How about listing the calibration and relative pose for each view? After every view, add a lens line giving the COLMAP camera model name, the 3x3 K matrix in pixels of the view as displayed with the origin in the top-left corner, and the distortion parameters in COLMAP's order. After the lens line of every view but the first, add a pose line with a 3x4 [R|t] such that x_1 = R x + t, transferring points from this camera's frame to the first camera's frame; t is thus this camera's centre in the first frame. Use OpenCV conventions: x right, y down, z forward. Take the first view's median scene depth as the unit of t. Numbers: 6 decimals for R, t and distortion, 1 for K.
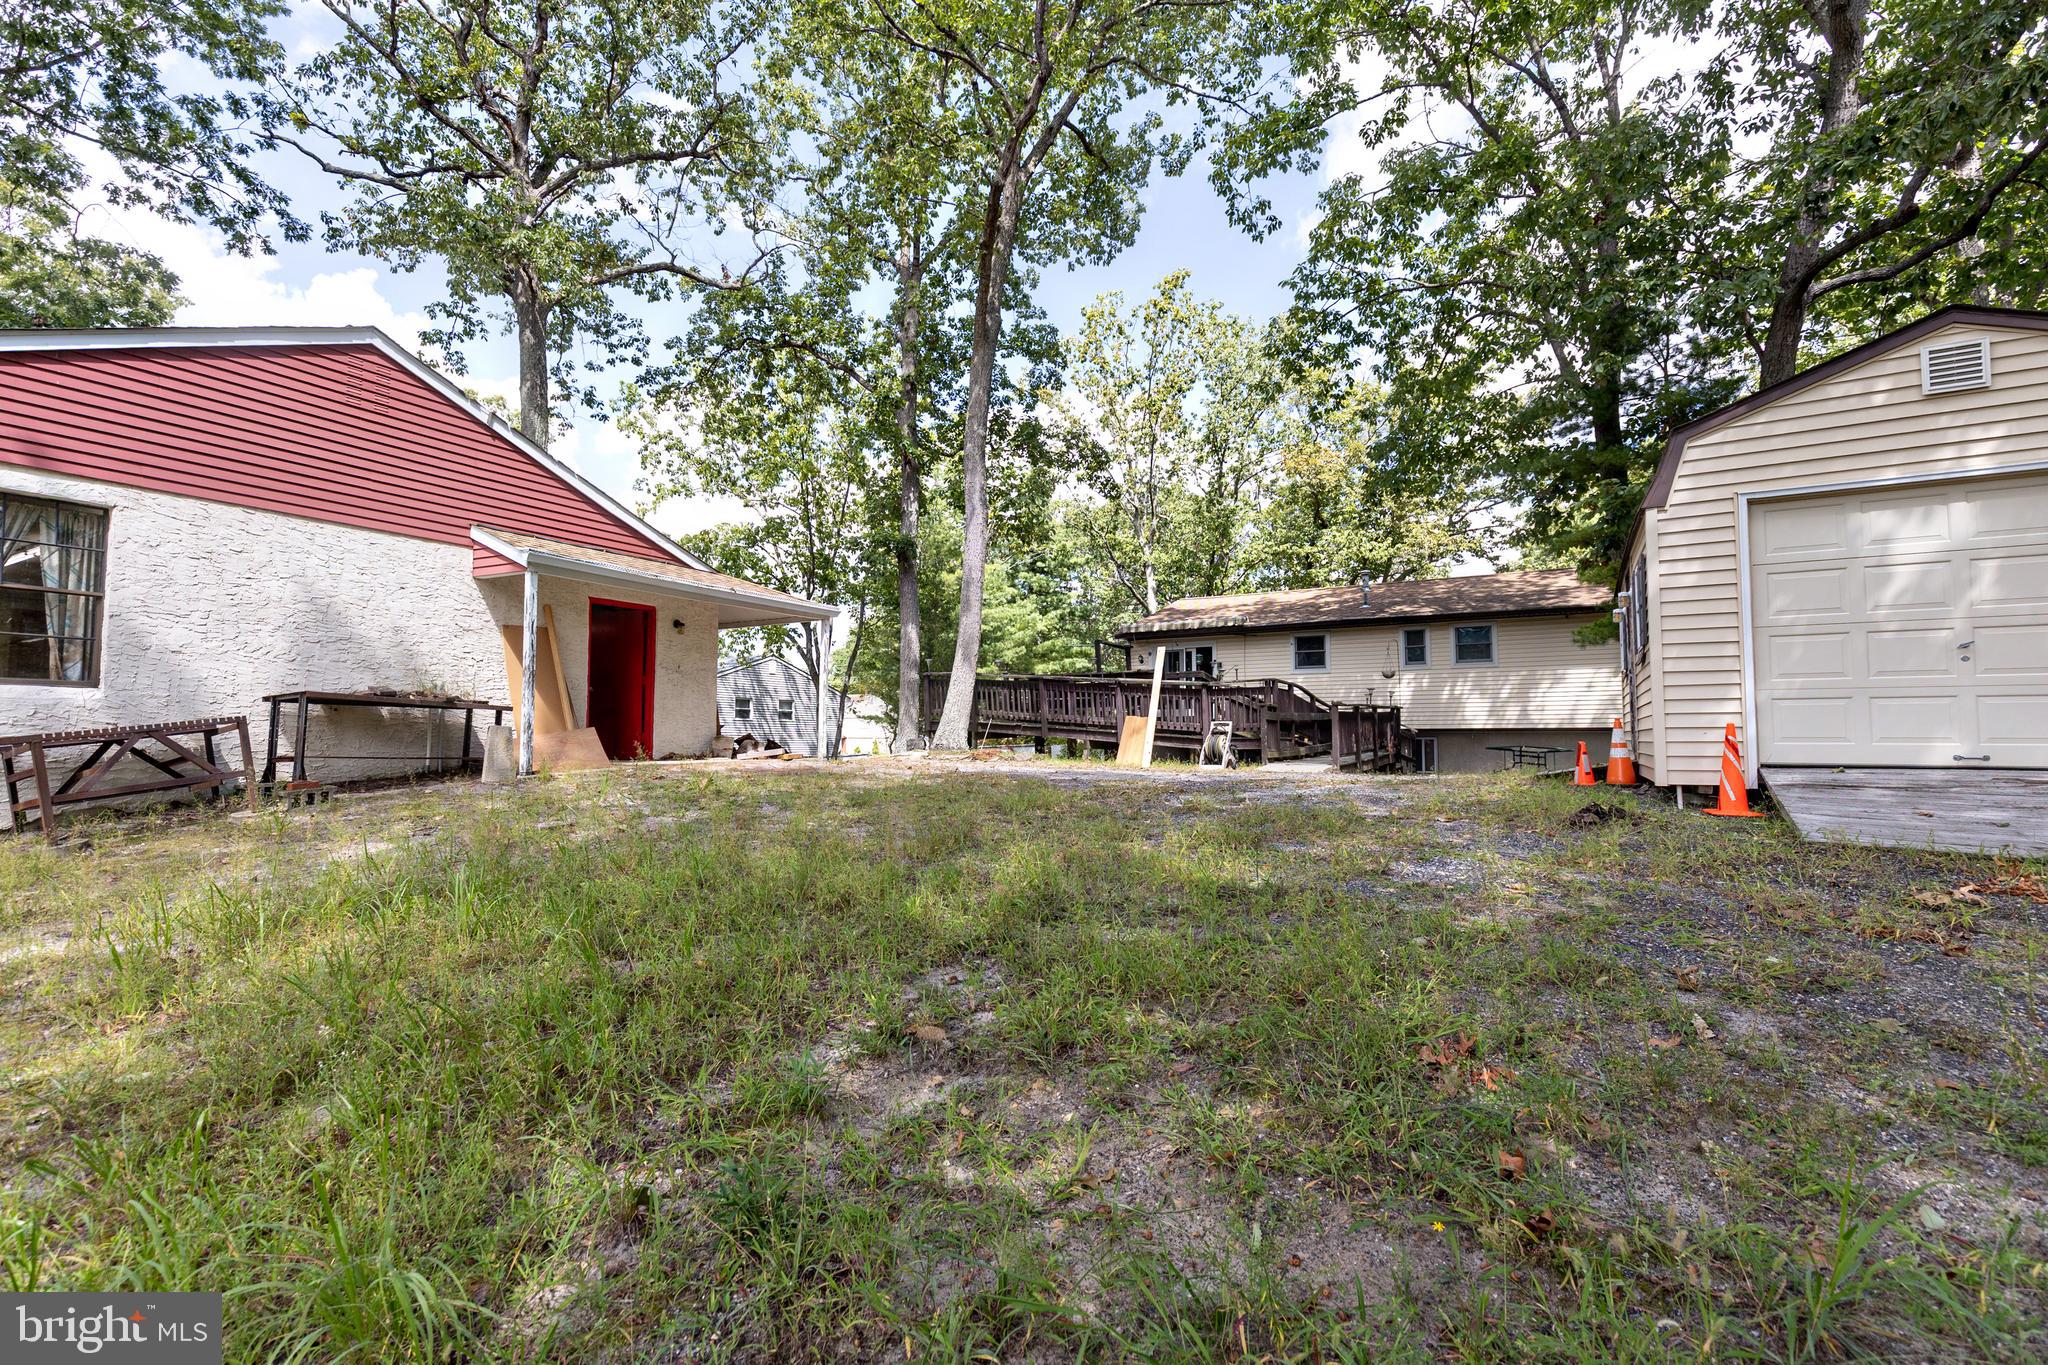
lens RADIAL K [[970.1, 0, 1018.4], [0, 970.1, 642.3], [0, 0, 1]] dist [0.007358, -0.001986]
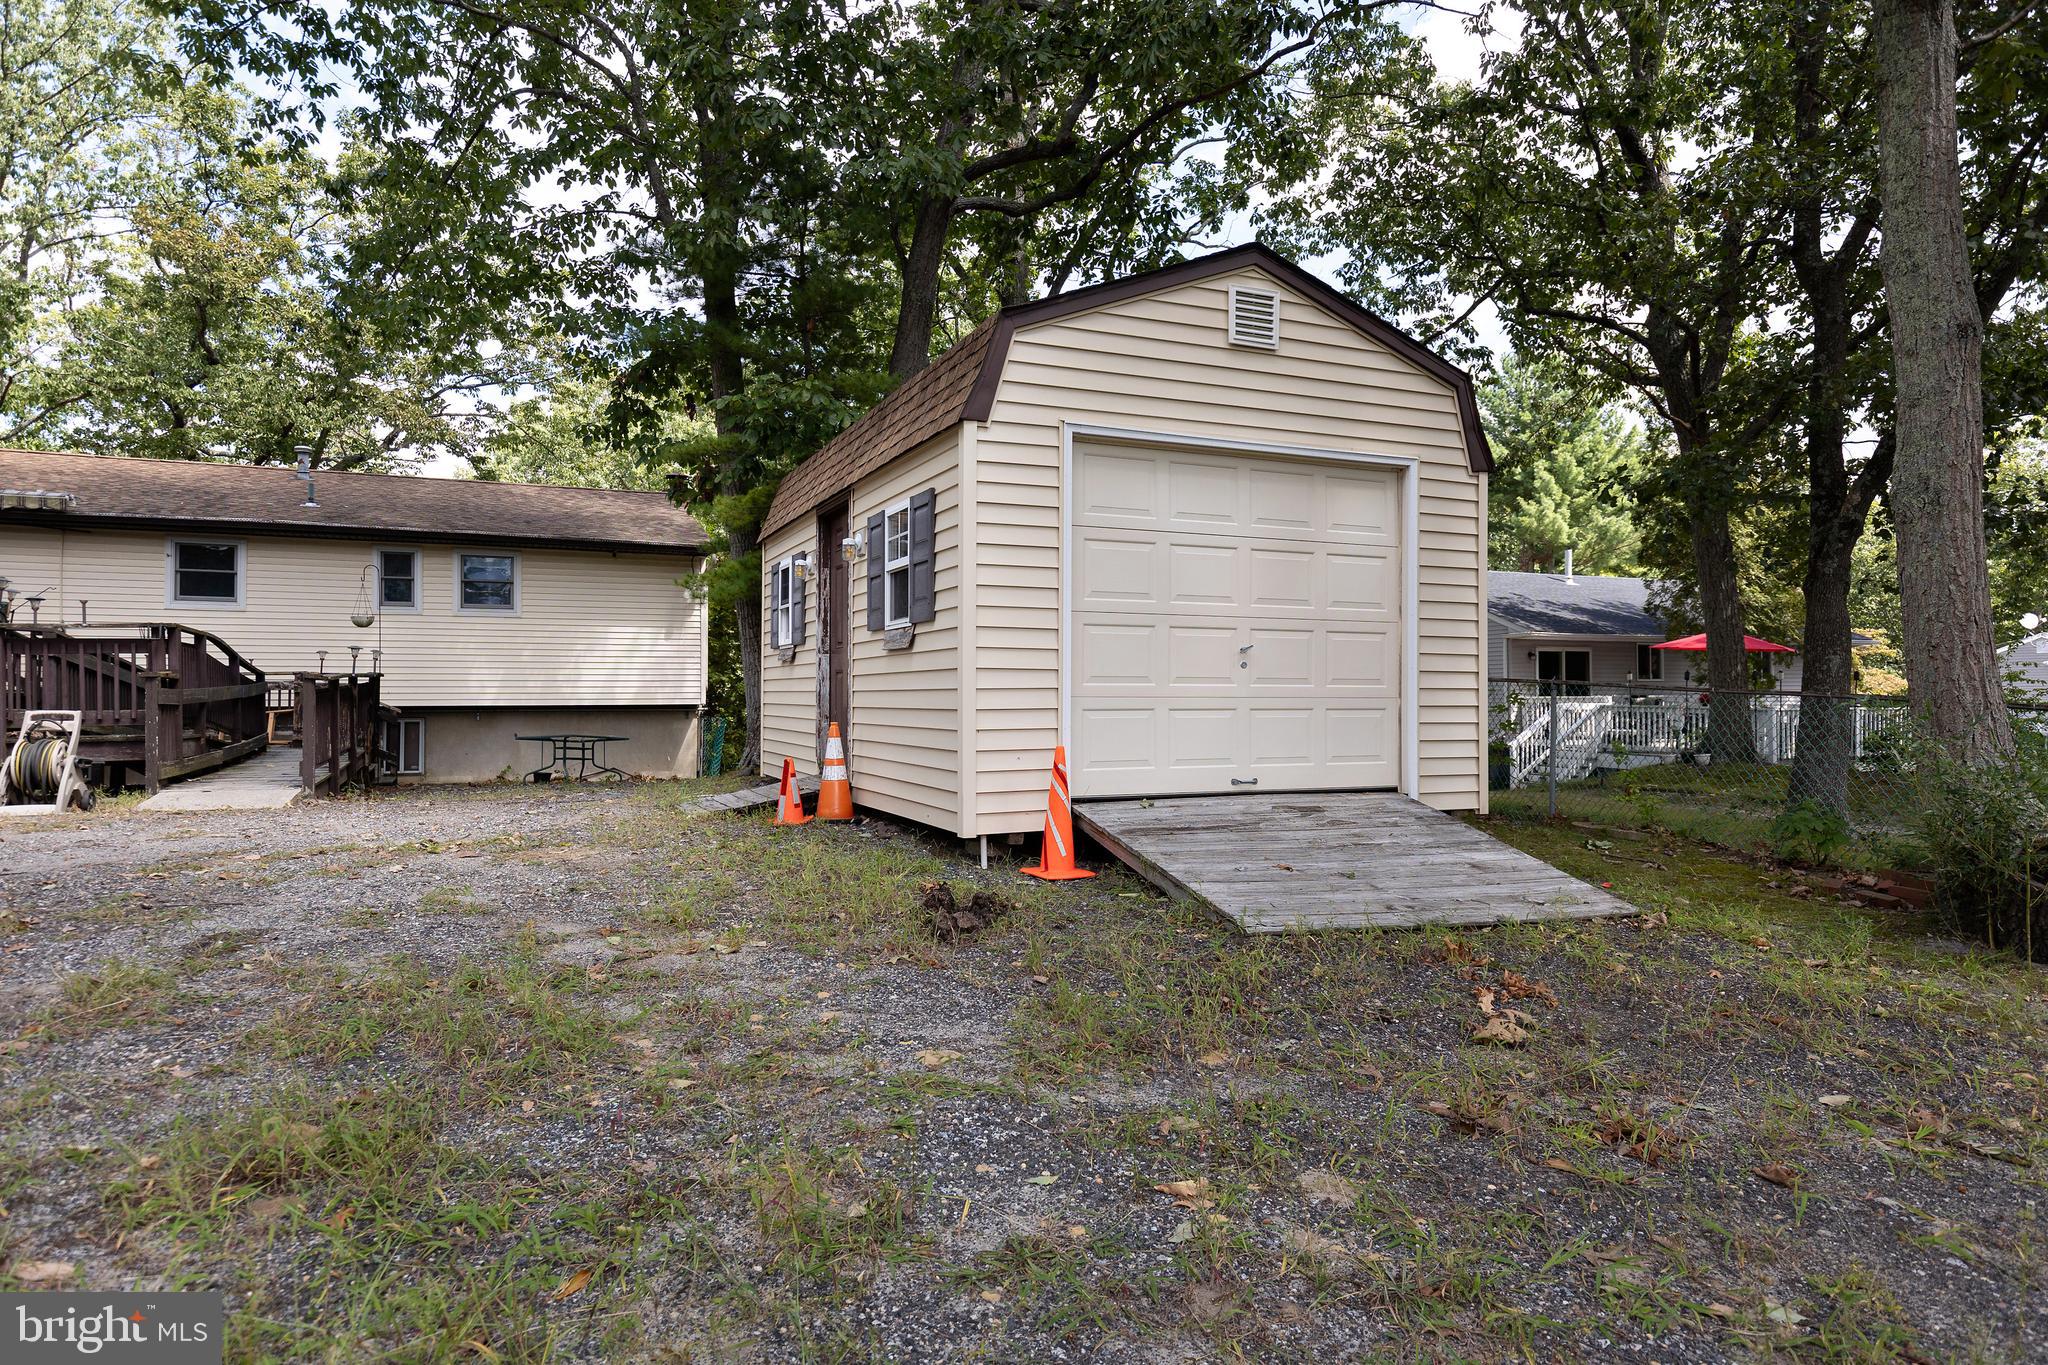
lens RADIAL K [[1192.2, 0, 1022.8], [0, 1192.2, 677.4], [0, 0, 1]] dist [0.002503, -0.000020]
pose [[0.577990, 0.009599, 0.815987, 0.003408], [-0.083600, 0.995366, 0.047507, -0.002297], [-0.811750, -0.095675, 0.576115, 0.217007]]
